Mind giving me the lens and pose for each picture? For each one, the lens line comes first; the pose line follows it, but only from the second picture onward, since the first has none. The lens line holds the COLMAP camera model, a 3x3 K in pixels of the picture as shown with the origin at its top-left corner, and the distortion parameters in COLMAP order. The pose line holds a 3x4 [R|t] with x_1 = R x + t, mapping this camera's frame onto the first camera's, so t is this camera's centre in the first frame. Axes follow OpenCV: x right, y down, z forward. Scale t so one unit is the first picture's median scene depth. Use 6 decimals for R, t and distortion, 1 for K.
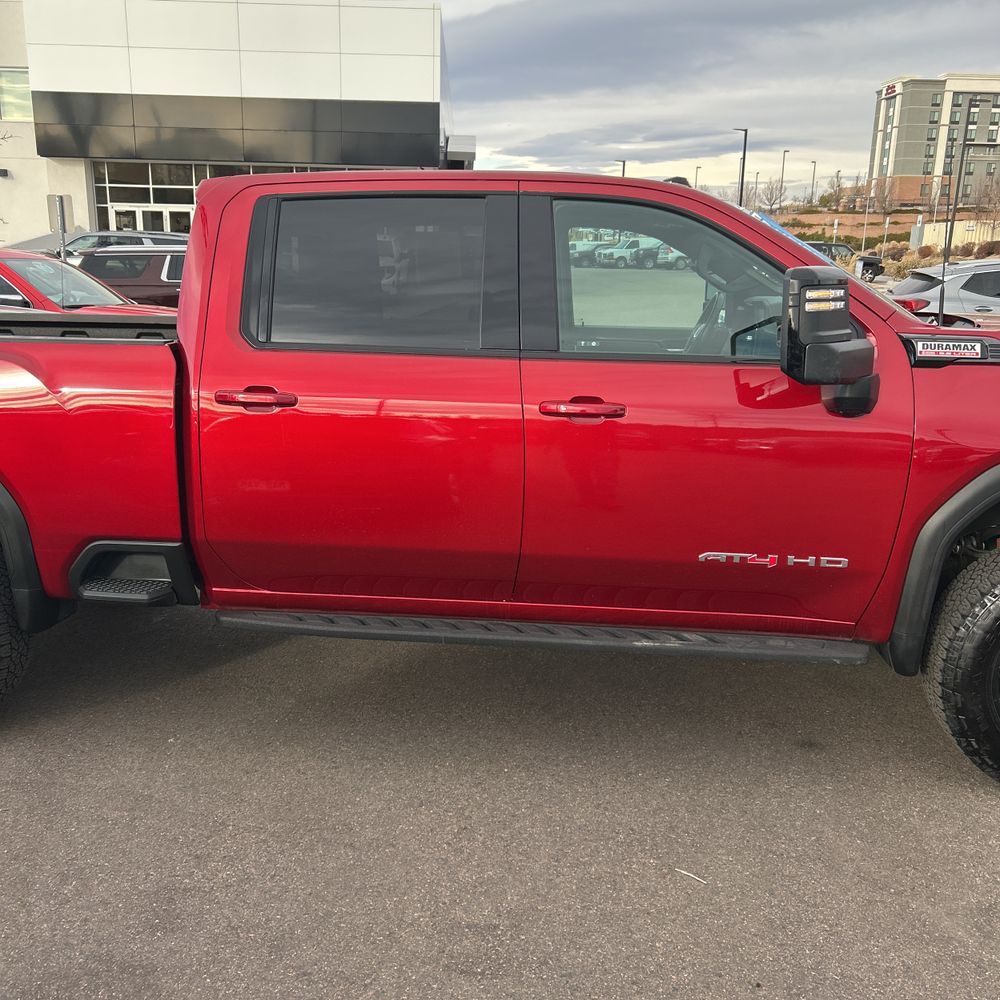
lens RADIAL K [[927.6, 0, 474.4], [0, 927.6, 500.9], [0, 0, 1]] dist [0.040381, -0.024669]
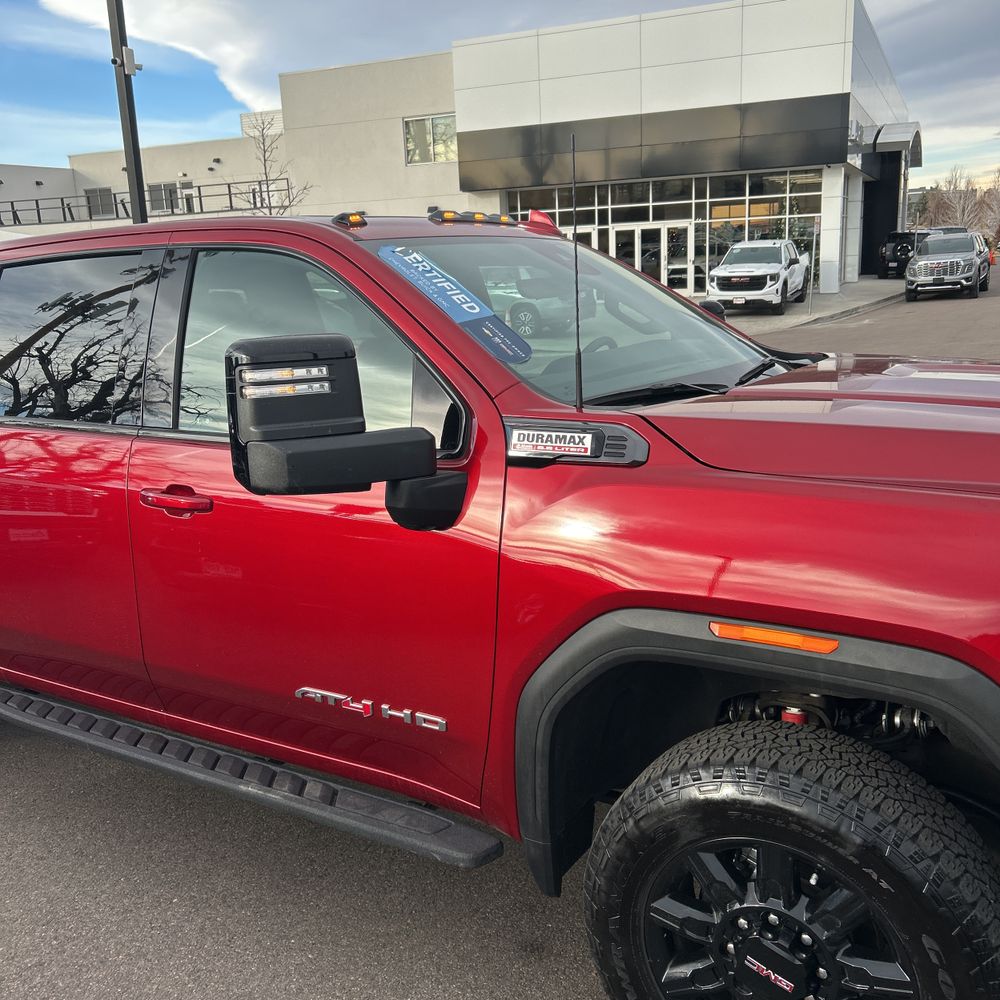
lens RADIAL K [[943.7, 0, 483.5], [0, 943.7, 504.5], [0, 0, 1]] dist [0.035059, -0.018258]
pose [[0.911845, 0.045992, -0.407949, 0.683279], [-0.050849, 0.998706, -0.001063, -0.102237], [0.407372, 0.021713, 0.913004, 0.308806]]
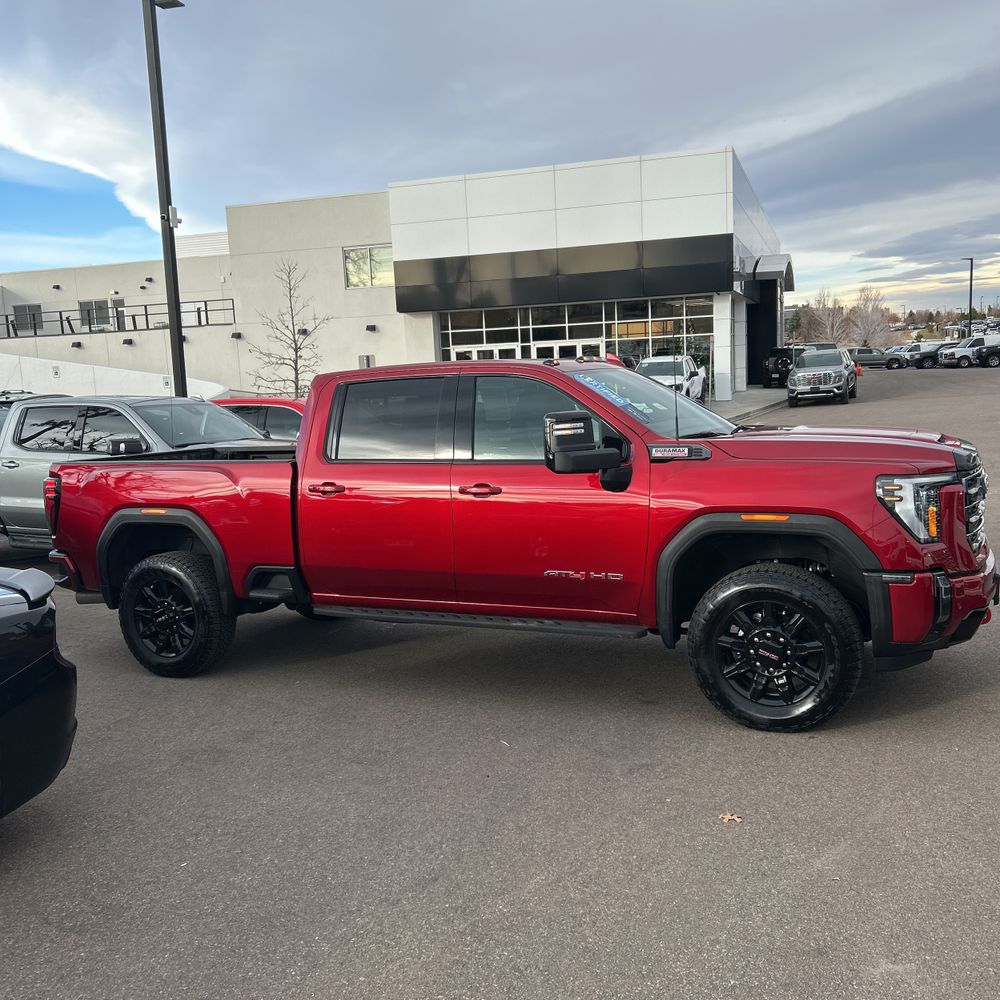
lens RADIAL K [[886.6, 0, 499.9], [0, 886.6, 514.6], [0, 0, 1]] dist [0.123005, -0.209876]
pose [[0.948198, -0.010536, -0.317505, 0.665952], [-0.022151, 0.994825, -0.099162, 0.112779], [0.316906, 0.101059, 0.943058, -0.586468]]
